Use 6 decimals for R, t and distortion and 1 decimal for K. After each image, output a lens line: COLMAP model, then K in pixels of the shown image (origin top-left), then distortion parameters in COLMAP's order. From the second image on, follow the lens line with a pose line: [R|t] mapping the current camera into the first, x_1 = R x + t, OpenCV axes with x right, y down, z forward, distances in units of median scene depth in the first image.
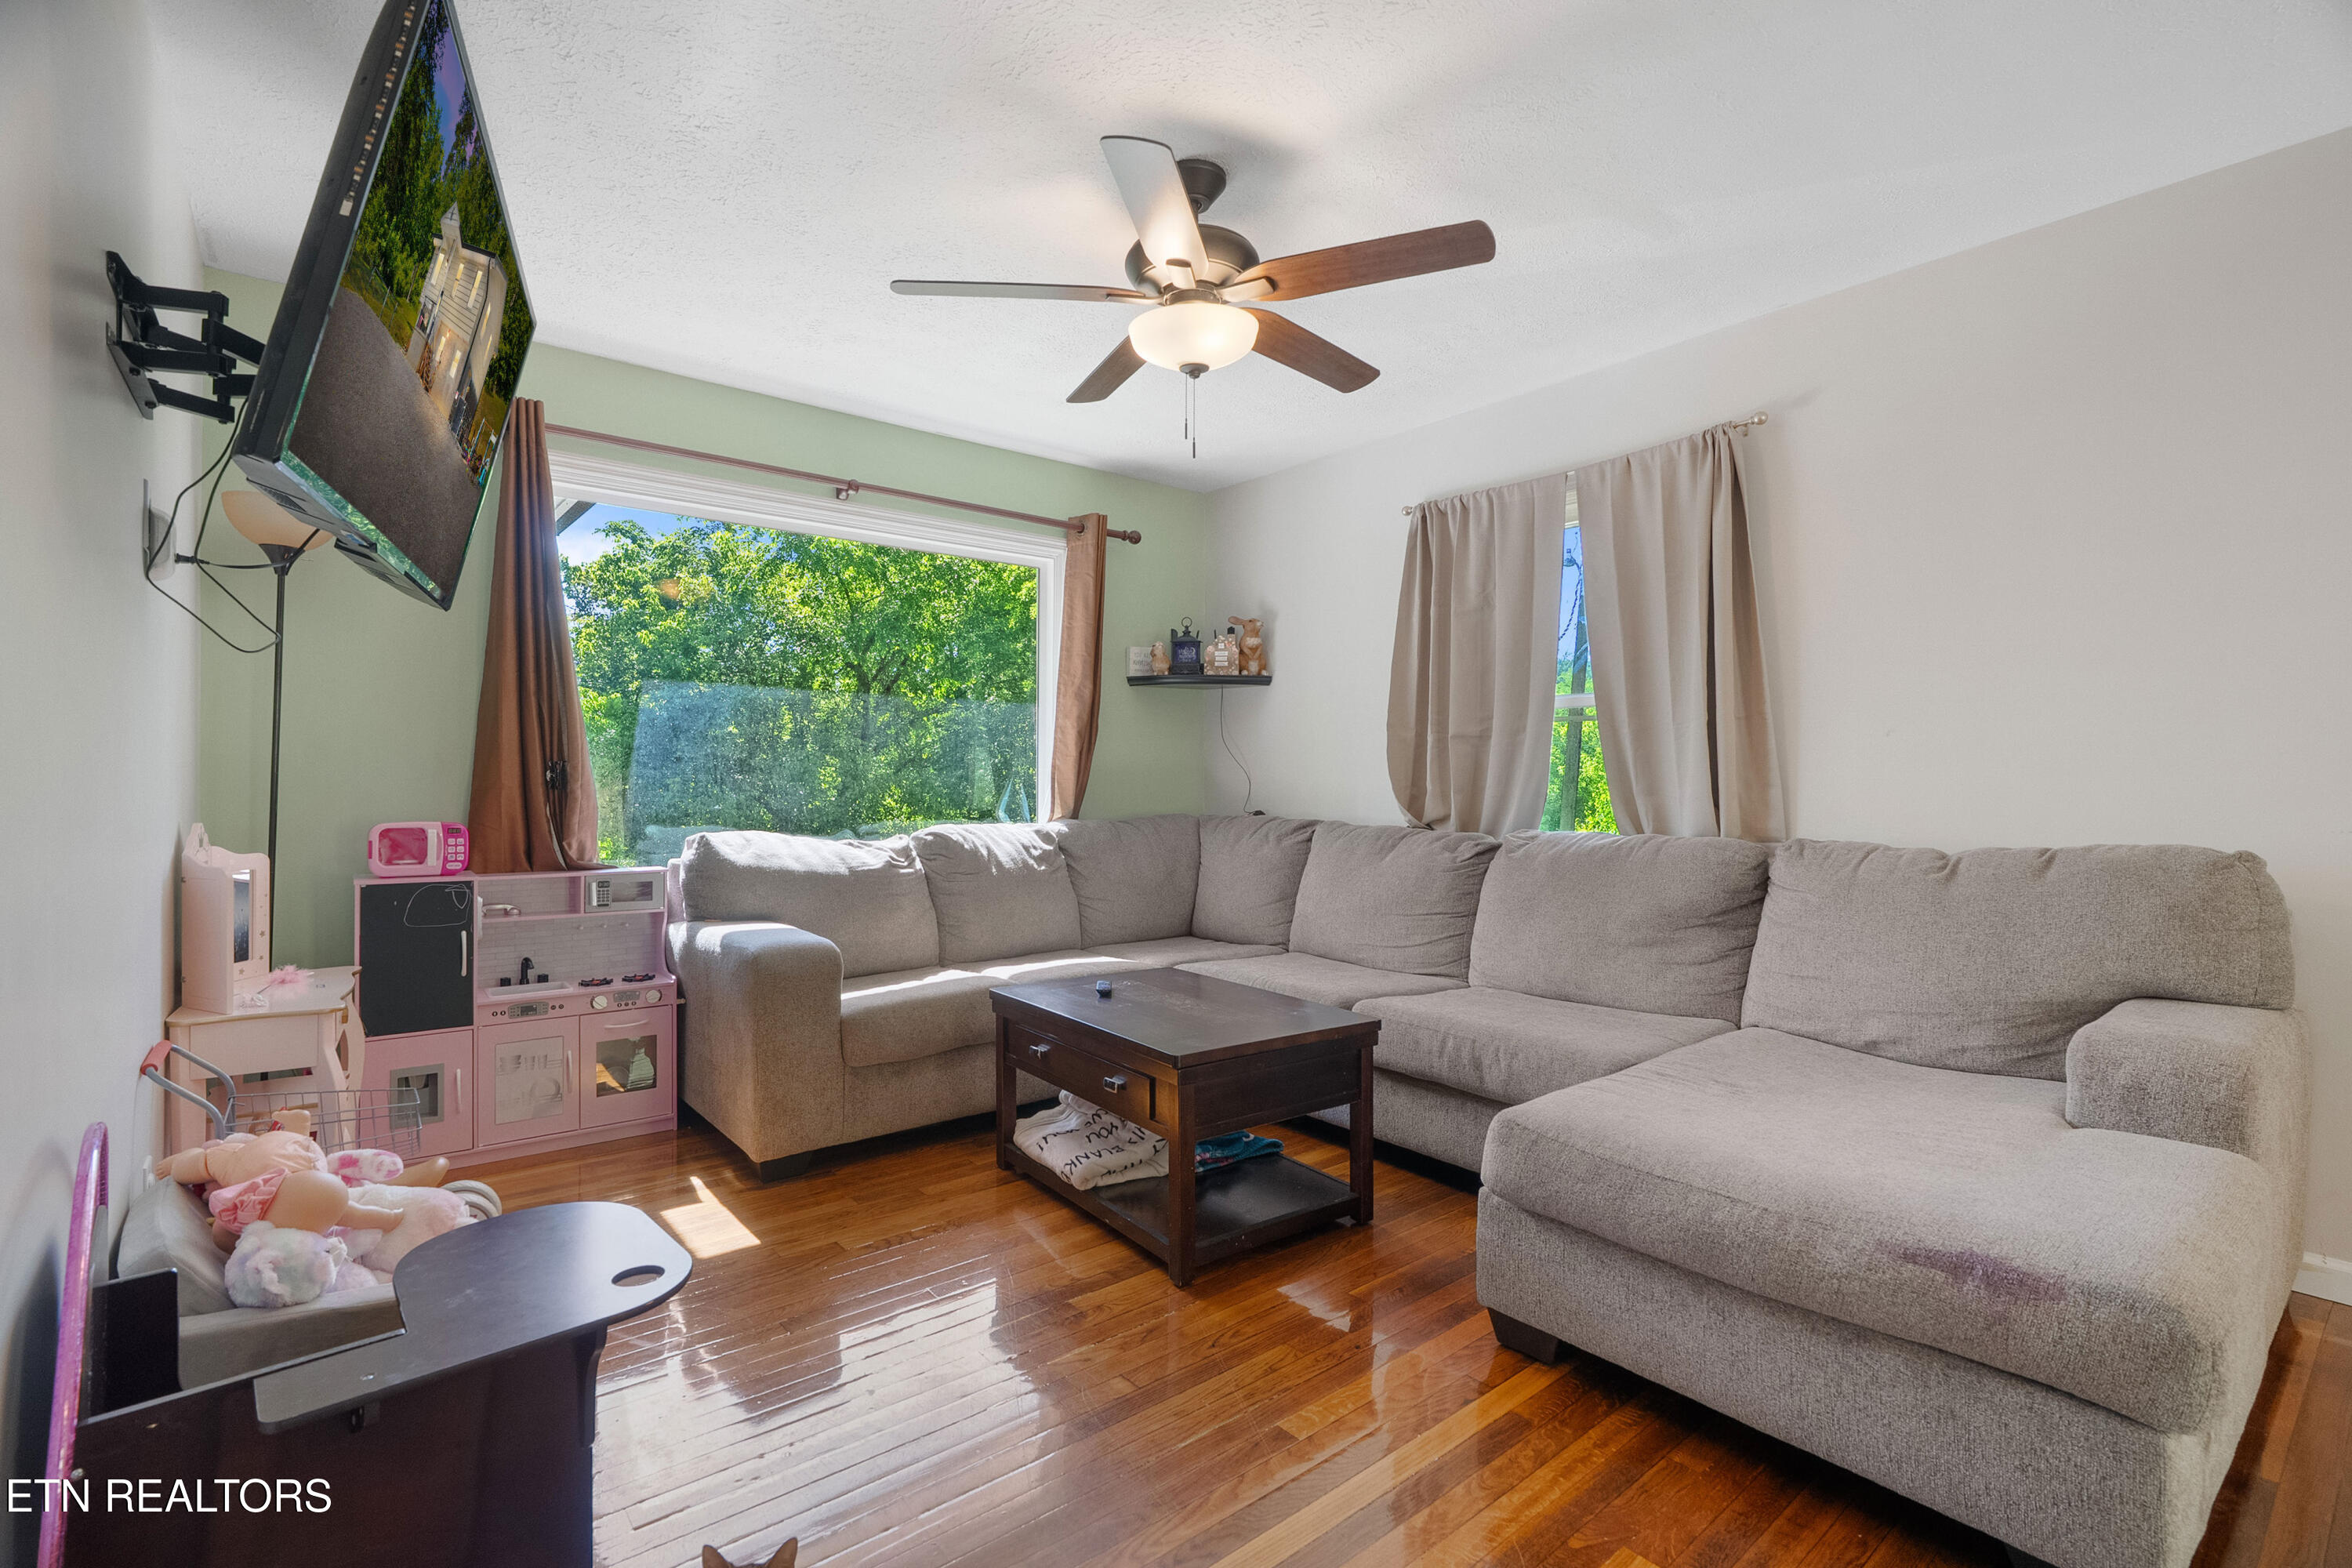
lens RADIAL K [[1070.1, 0, 1179.6], [0, 1070.1, 778.4], [0, 0, 1]] dist [-0.002867, 0.000258]
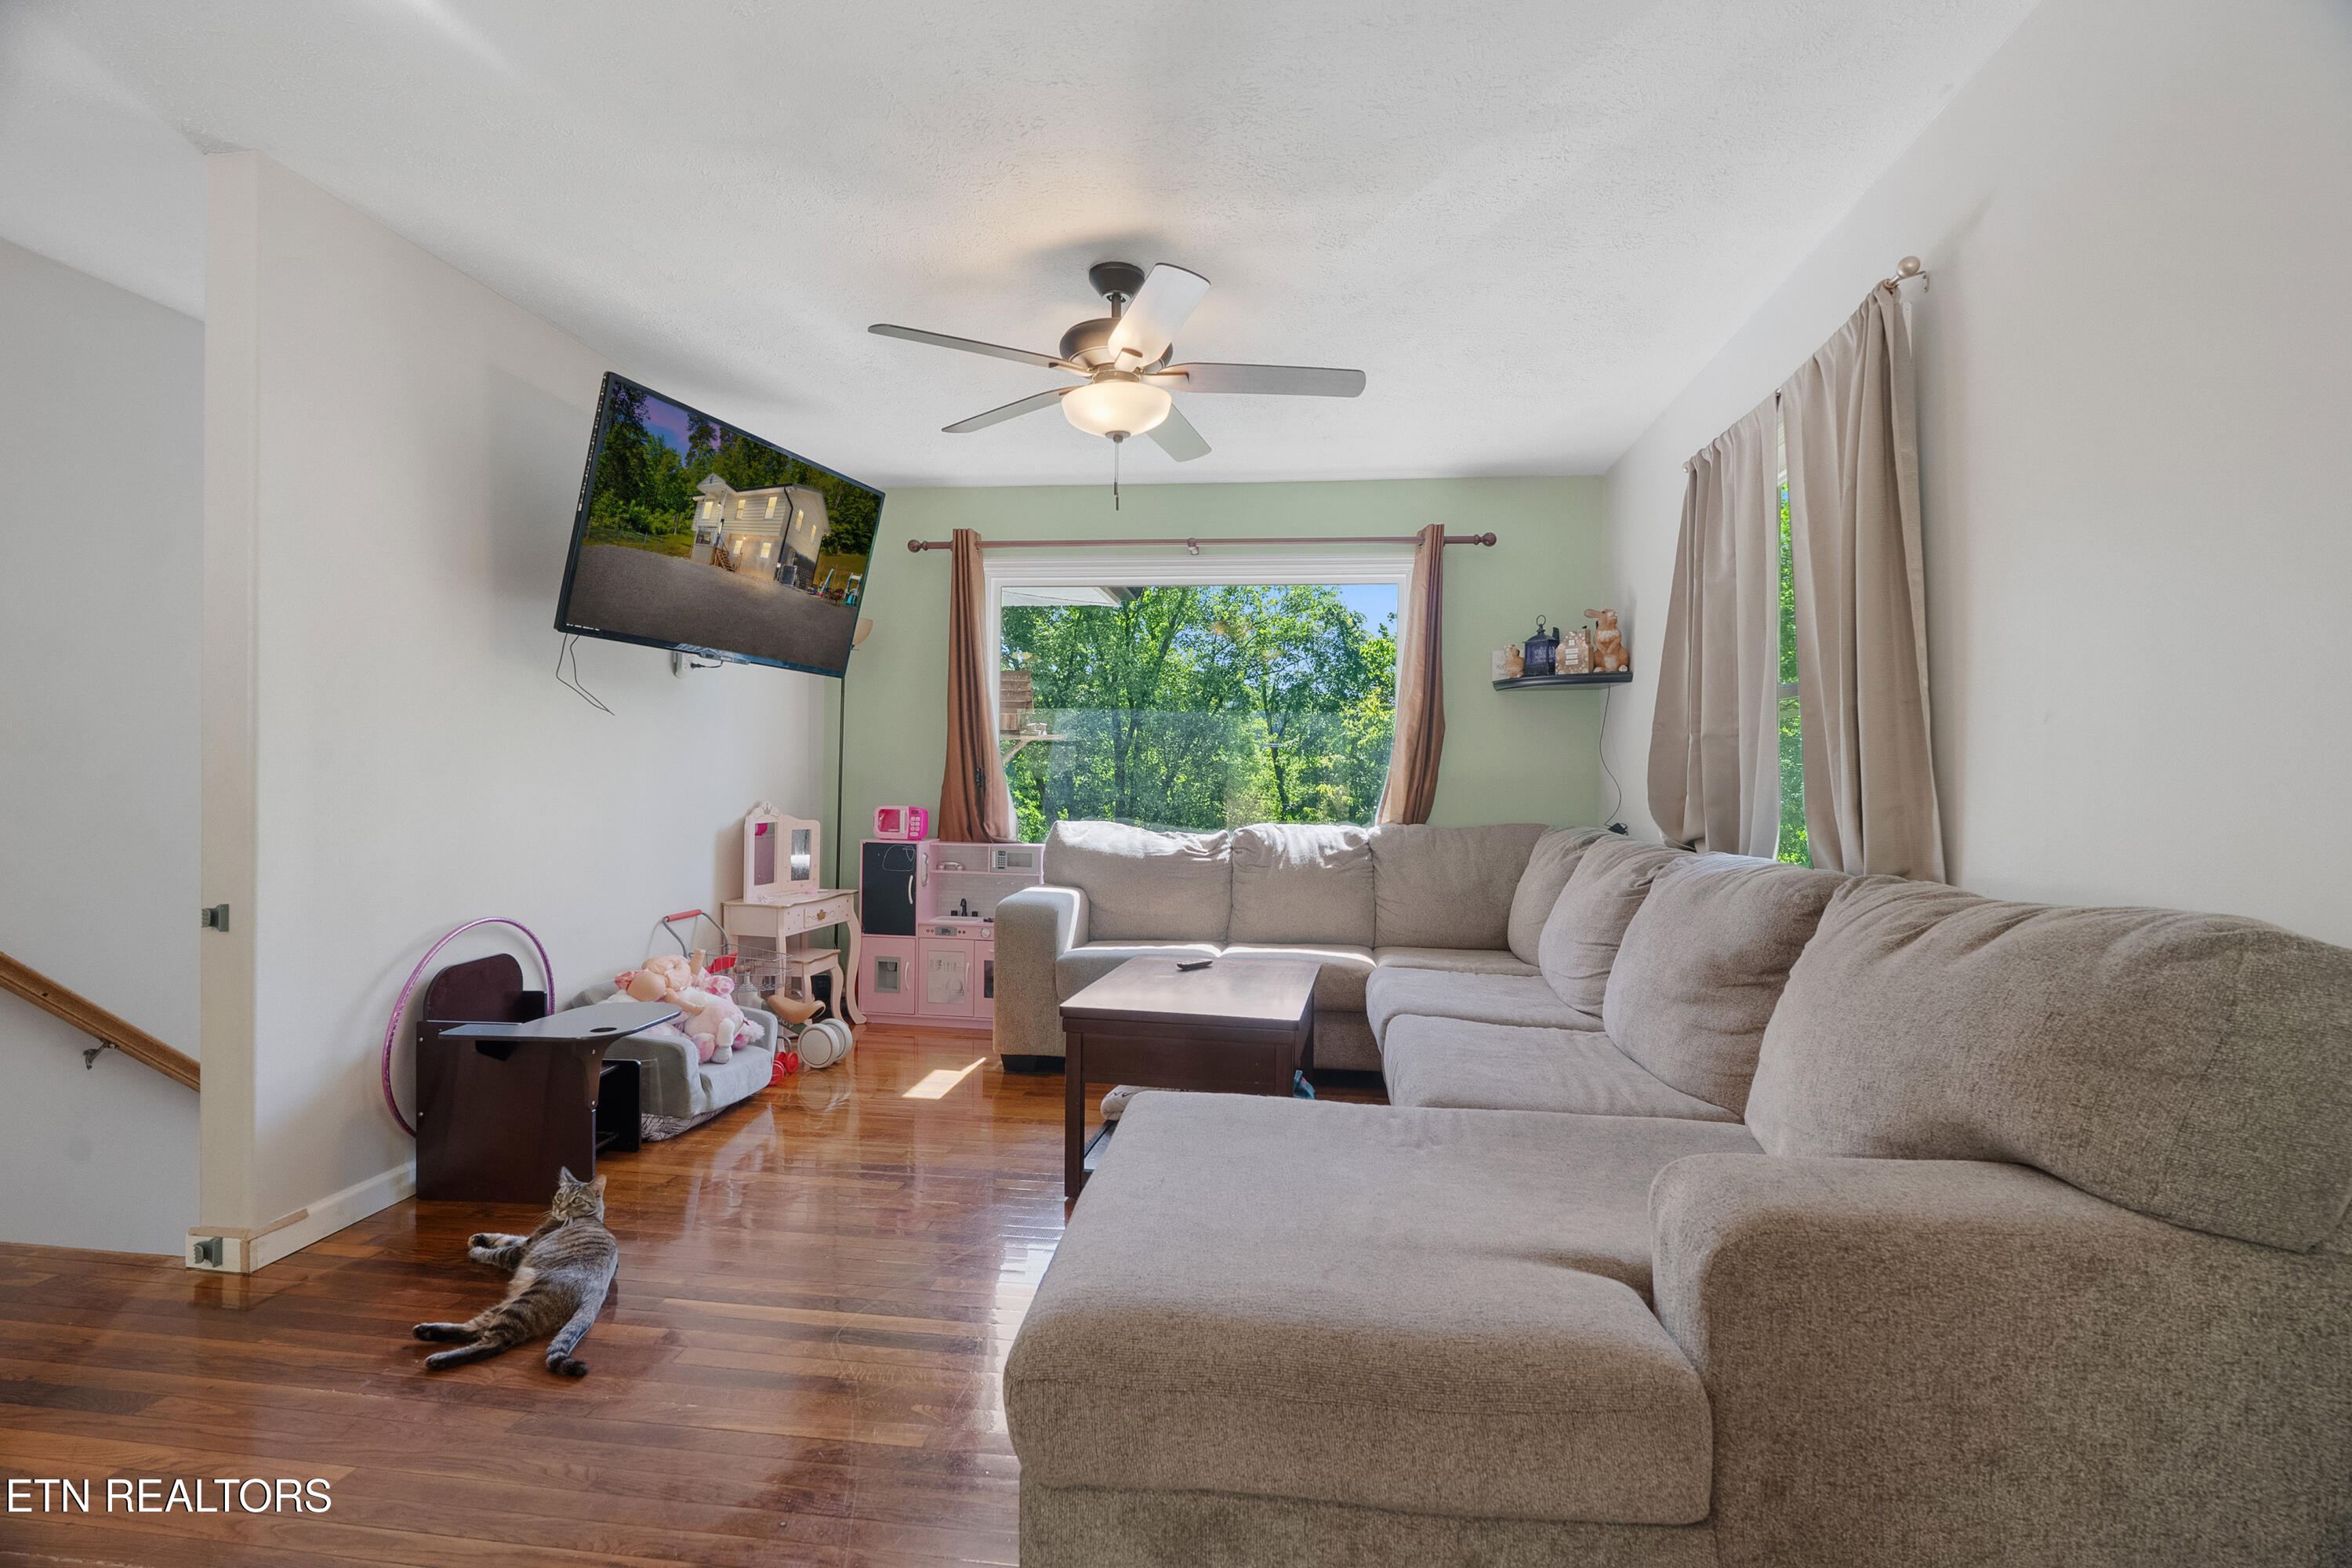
lens RADIAL K [[1070.1, 0, 1179.6], [0, 1070.1, 778.4], [0, 0, 1]] dist [-0.002867, 0.000258]
pose [[0.678502, 0.004469, -0.734585, 0.632191], [-0.008489, 0.999962, -0.001757, -0.003071], [0.734550, 0.007428, 0.678514, 0.167282]]
